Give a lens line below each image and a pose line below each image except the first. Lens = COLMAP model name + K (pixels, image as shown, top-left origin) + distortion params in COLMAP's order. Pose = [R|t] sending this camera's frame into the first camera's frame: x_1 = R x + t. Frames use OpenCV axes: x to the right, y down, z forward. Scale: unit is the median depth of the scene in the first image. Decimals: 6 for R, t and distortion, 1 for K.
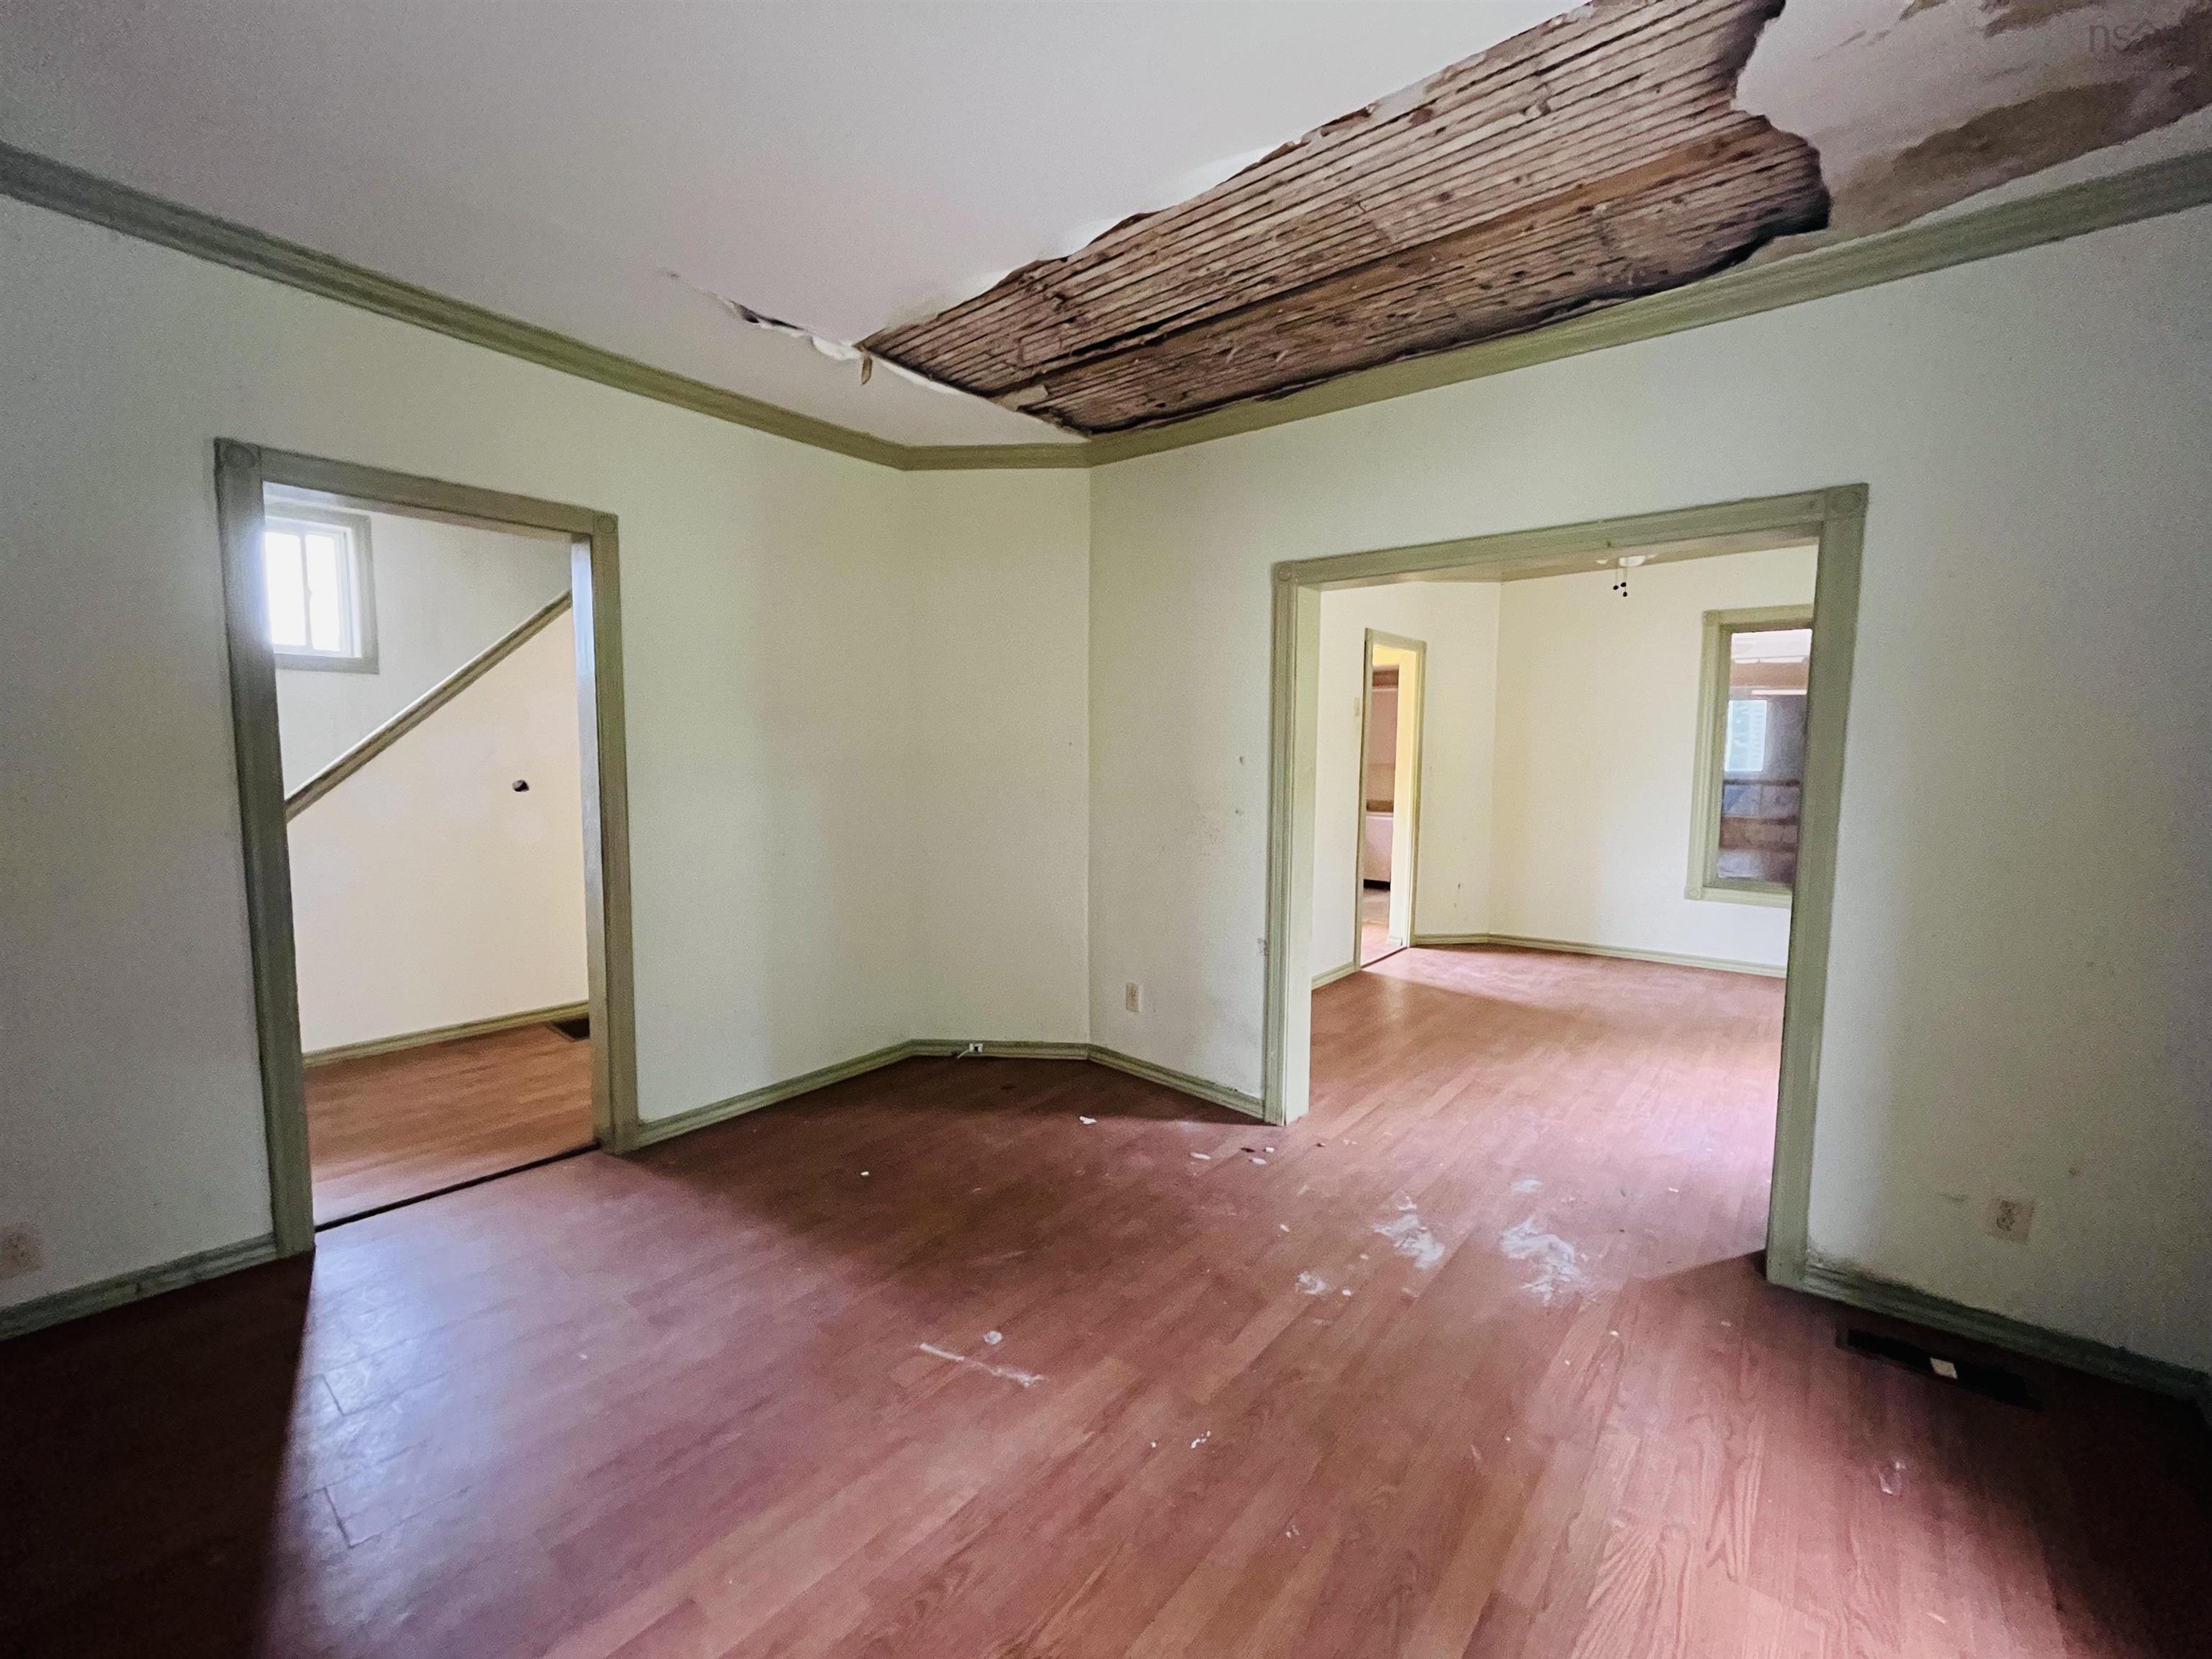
lens RADIAL K [[905.5, 0, 1099.5], [0, 905.5, 829.4], [0, 0, 1]] dist [-0.001778, -0.000071]
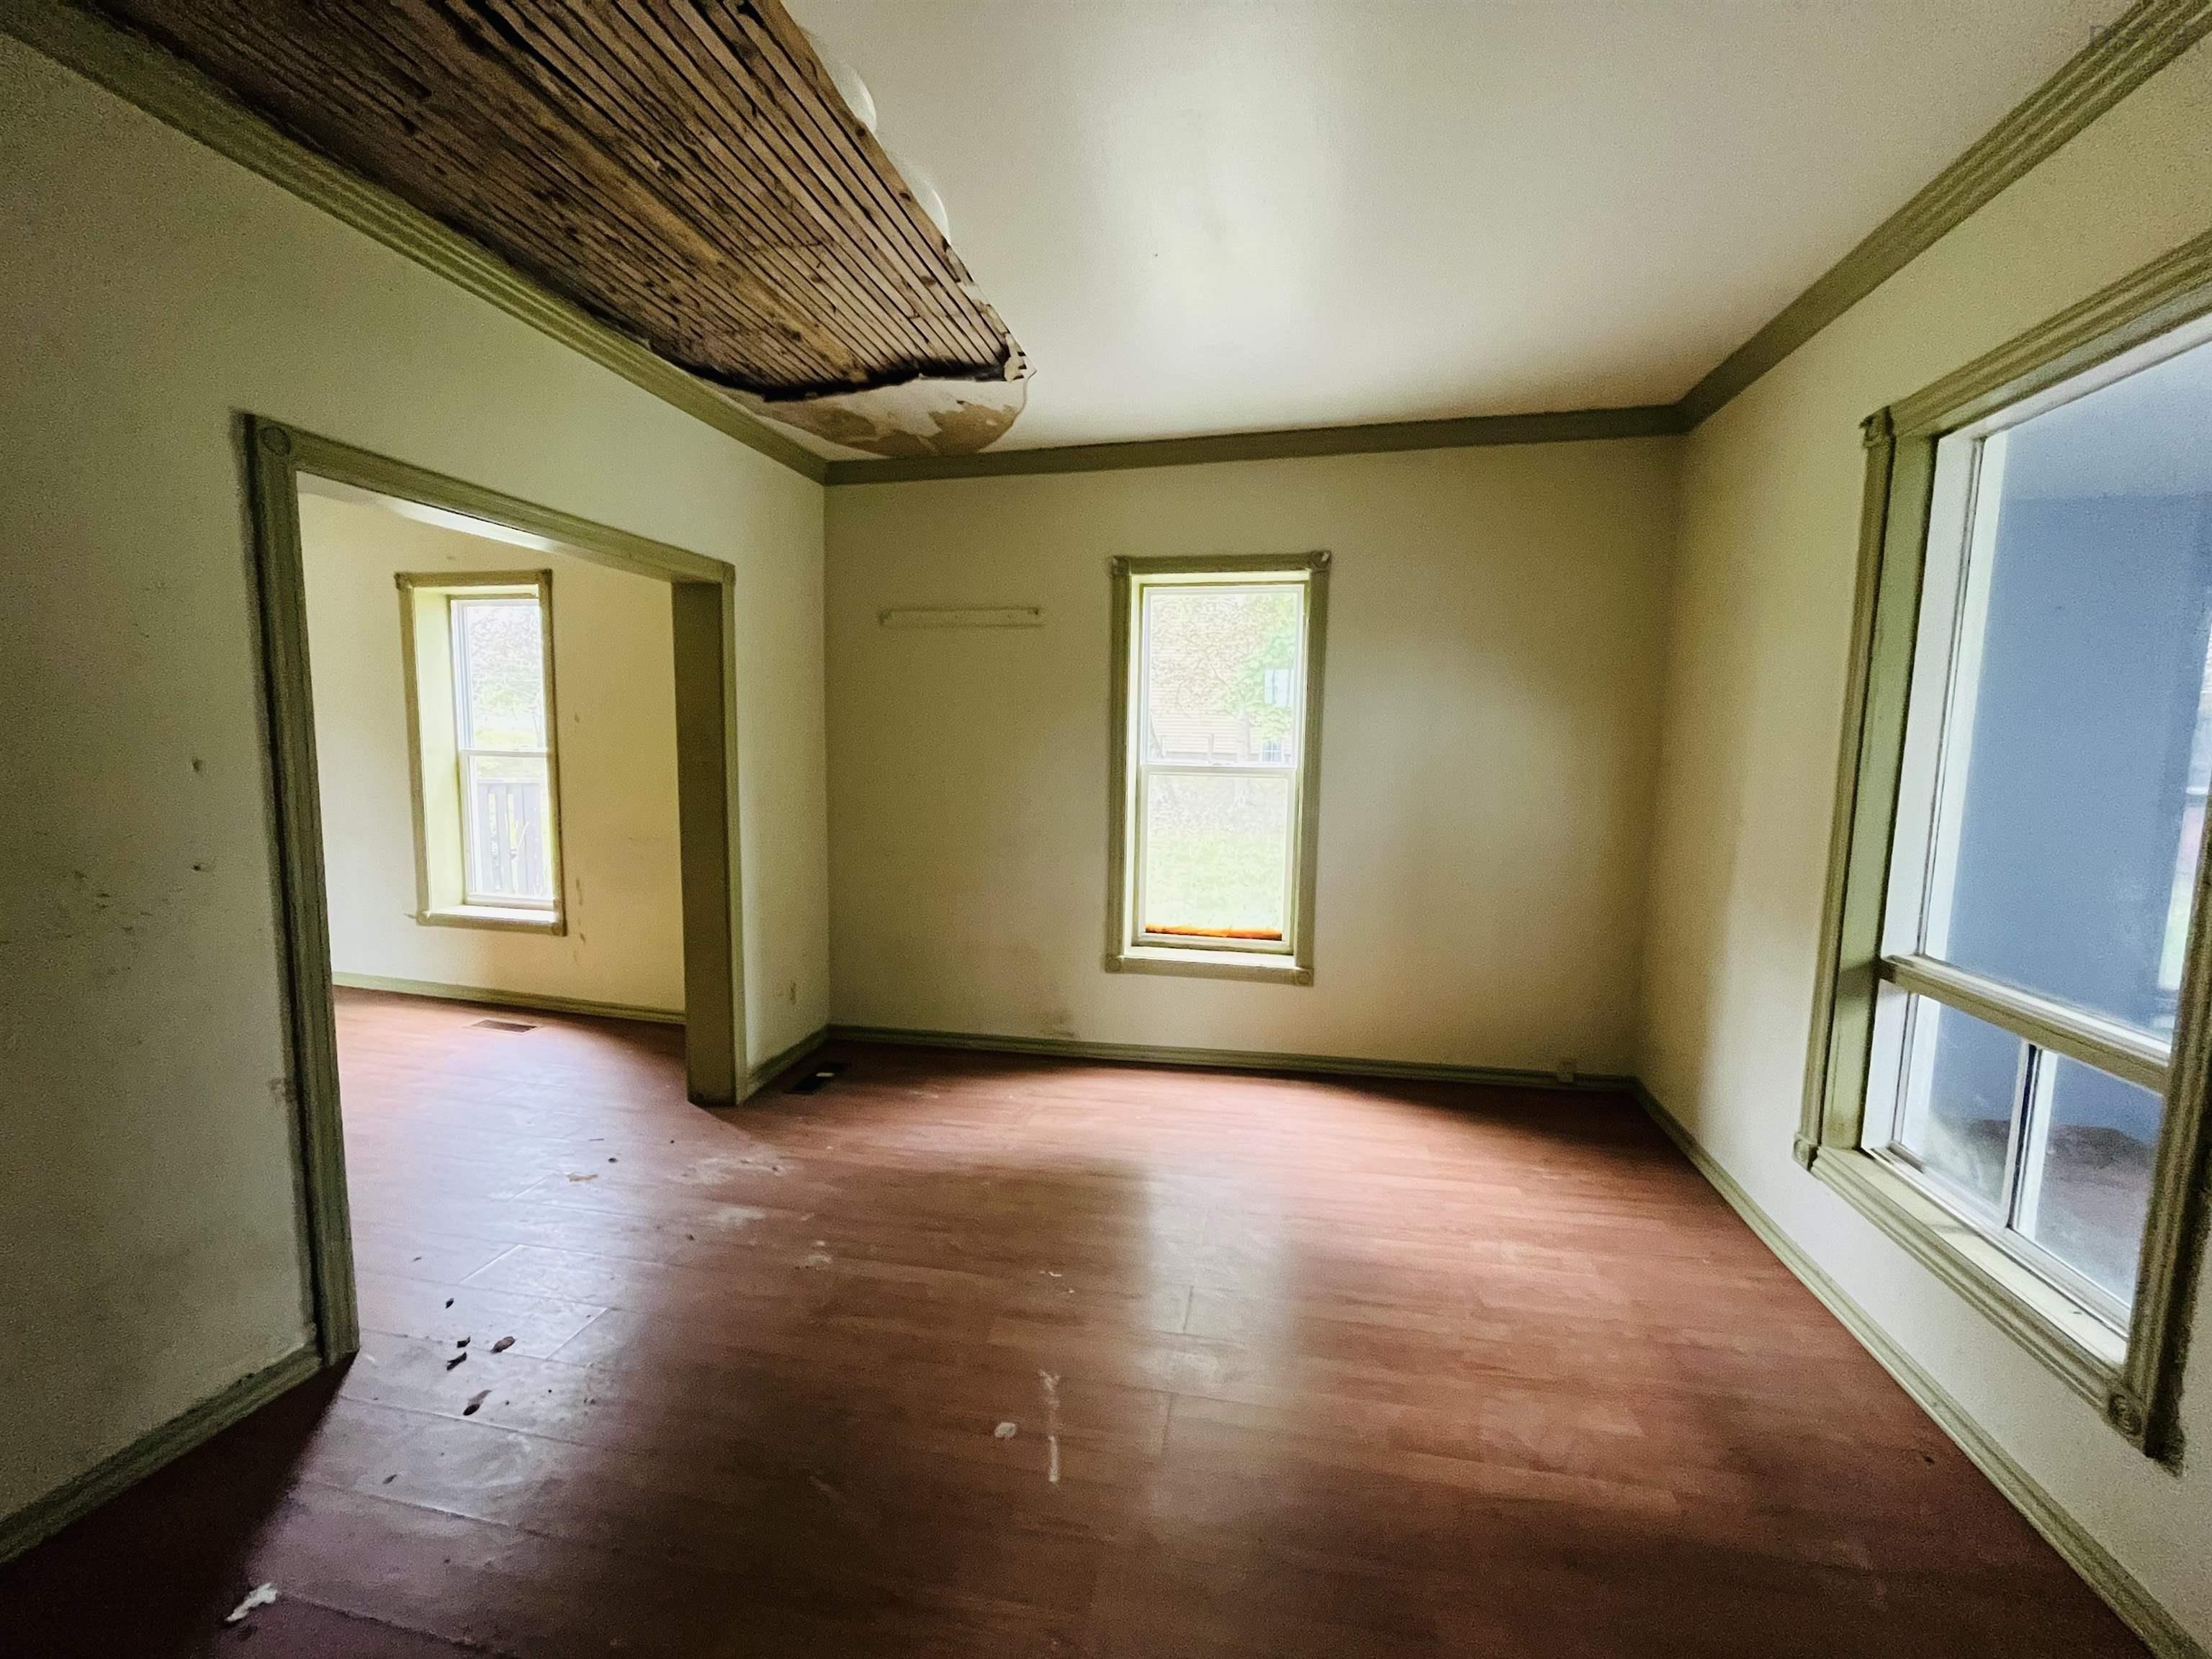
lens RADIAL K [[905.5, 0, 1102.9], [0, 905.5, 831.6], [0, 0, 1]] dist [-0.001778, -0.000071]
pose [[-0.475284, -0.113967, 0.872420, -0.826344], [0.051126, 0.986322, 0.156699, -0.144035], [-0.878346, 0.119080, -0.462957, 1.195153]]
